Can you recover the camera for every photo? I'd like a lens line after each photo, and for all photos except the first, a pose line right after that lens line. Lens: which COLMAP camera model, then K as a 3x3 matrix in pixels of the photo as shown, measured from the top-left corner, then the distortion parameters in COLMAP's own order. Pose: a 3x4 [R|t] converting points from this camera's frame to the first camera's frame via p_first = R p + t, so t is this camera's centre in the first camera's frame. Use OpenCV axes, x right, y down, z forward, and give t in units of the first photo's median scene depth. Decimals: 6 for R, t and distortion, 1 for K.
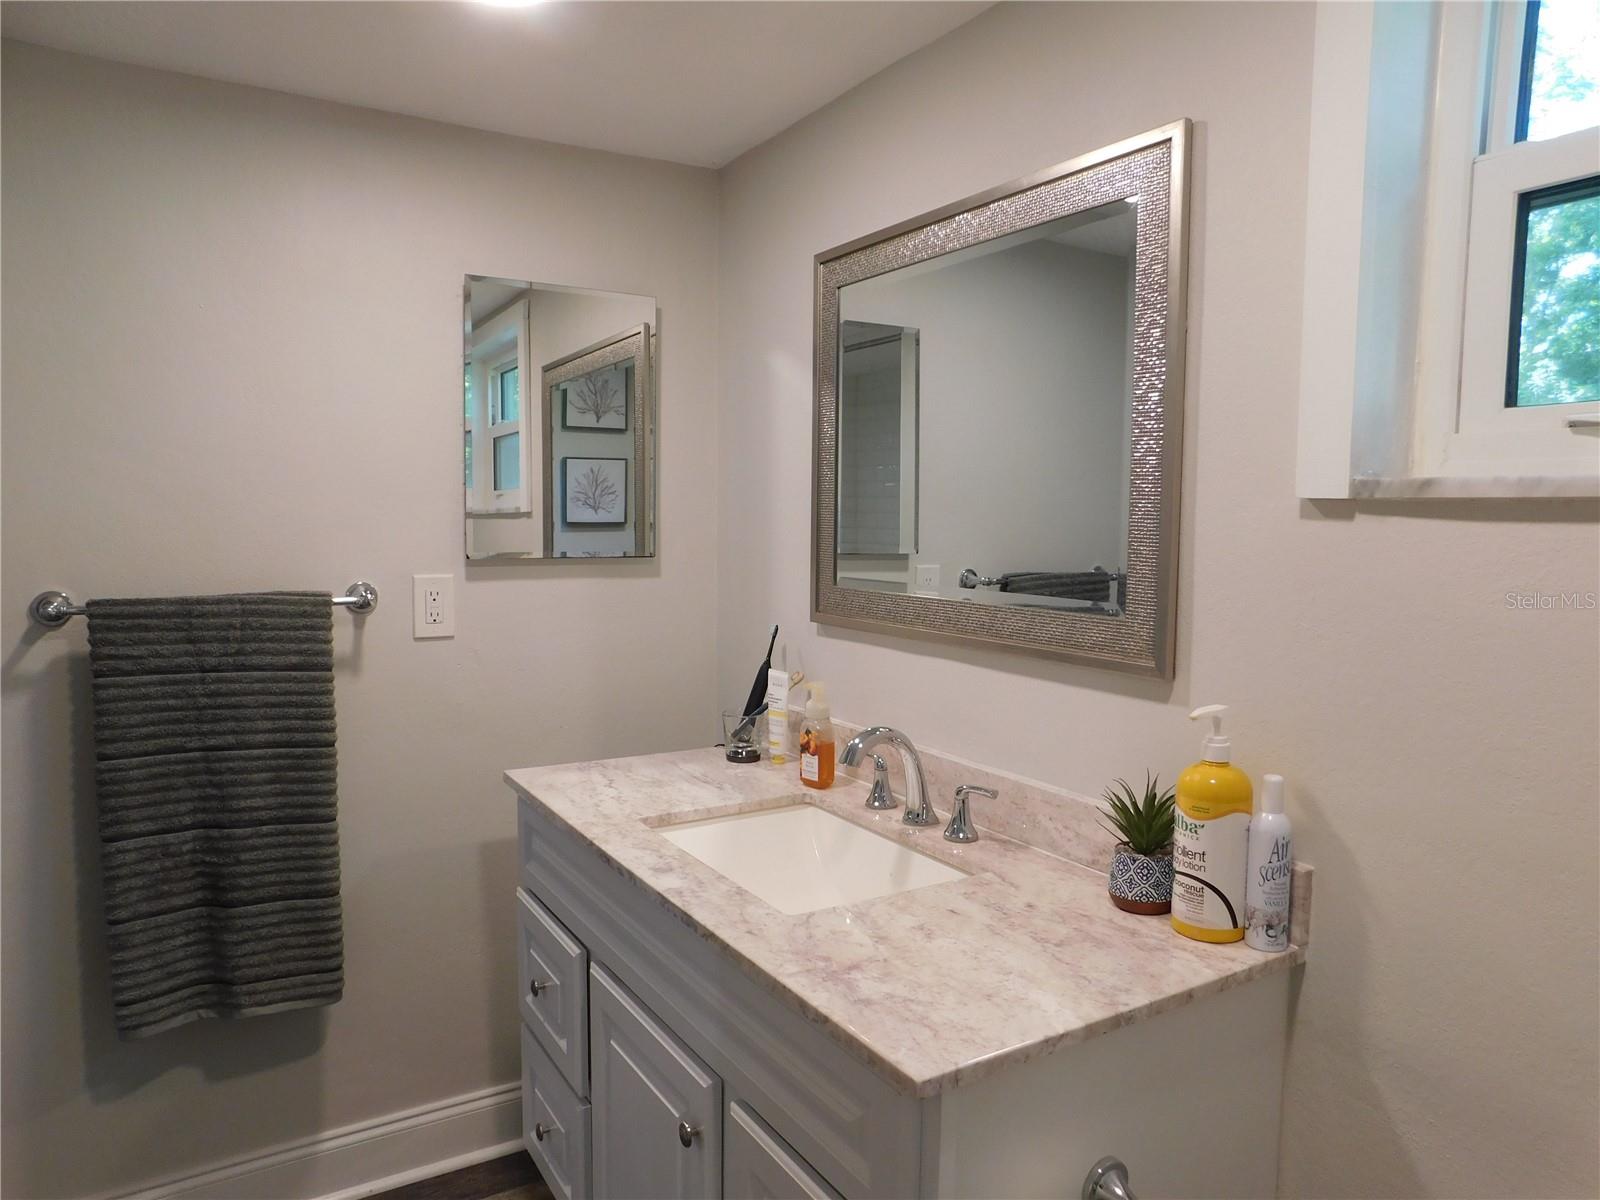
lens RADIAL K [[1055.3, 0, 800.0], [0, 1055.3, 600.0], [0, 0, 1]] dist [-0.049290, 0.001212]
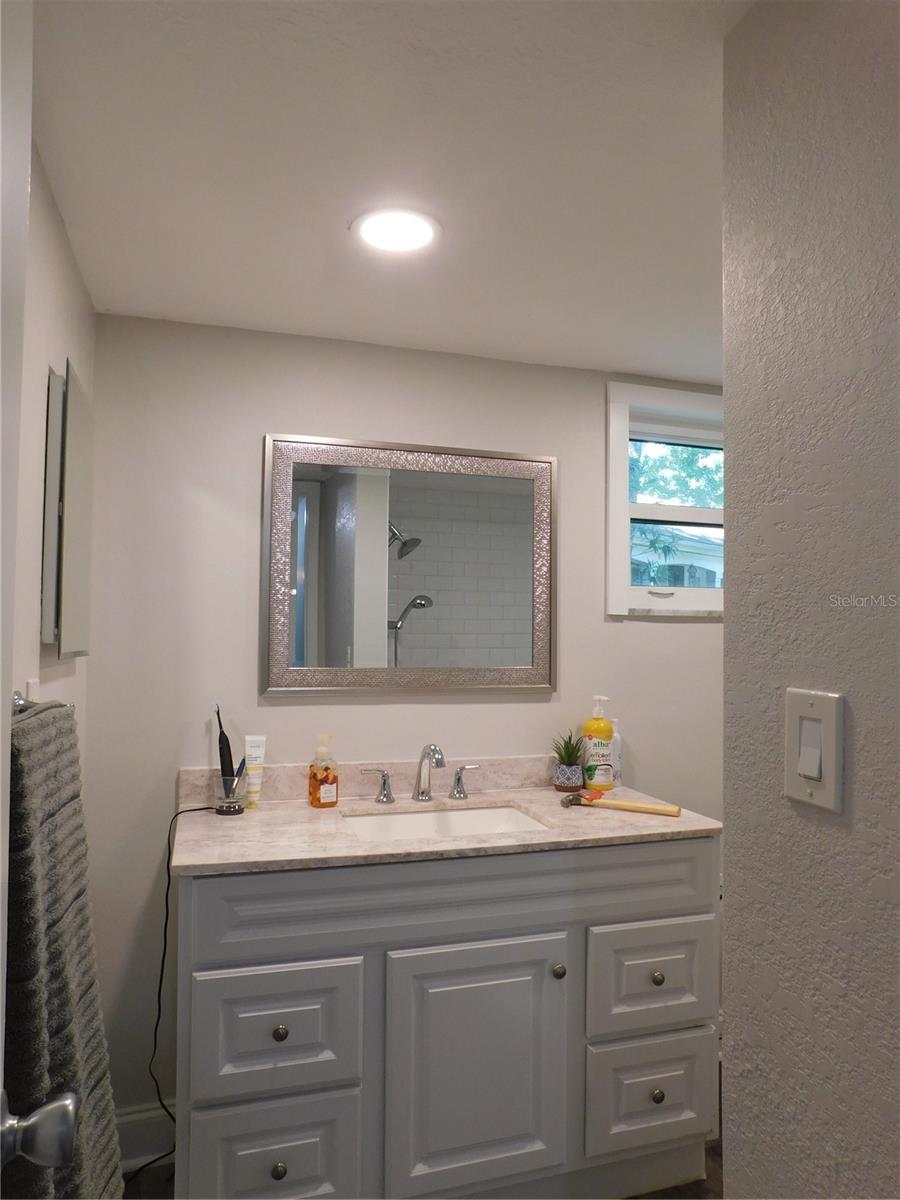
lens RADIAL K [[791.5, 0, 450.0], [0, 791.5, 600.0], [0, 0, 1]] dist [-0.049290, 0.001212]
pose [[0.247206, 0.031625, 0.968447, -1.523453], [0.070632, 0.996220, -0.050562, -0.057461], [-0.966385, 0.080903, 0.244038, 0.851703]]
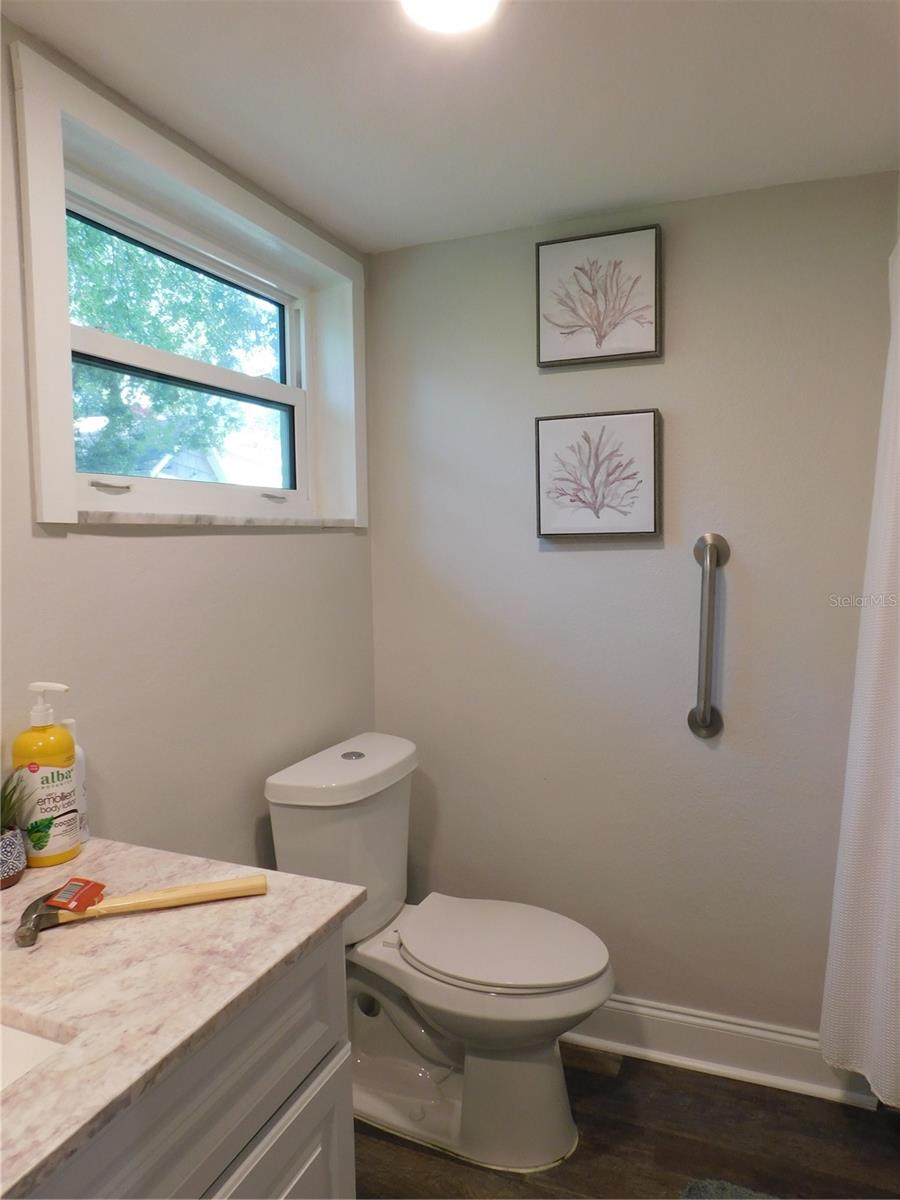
lens RADIAL K [[802.3, 0, 450.0], [0, 802.3, 600.0], [0, 0, 1]] dist [-0.008537, -0.000984]
pose [[-0.576891, -0.070922, 0.813736, -0.681259], [0.070429, 0.988194, 0.136057, -0.097373], [-0.813779, 0.135801, -0.565086, 1.118445]]
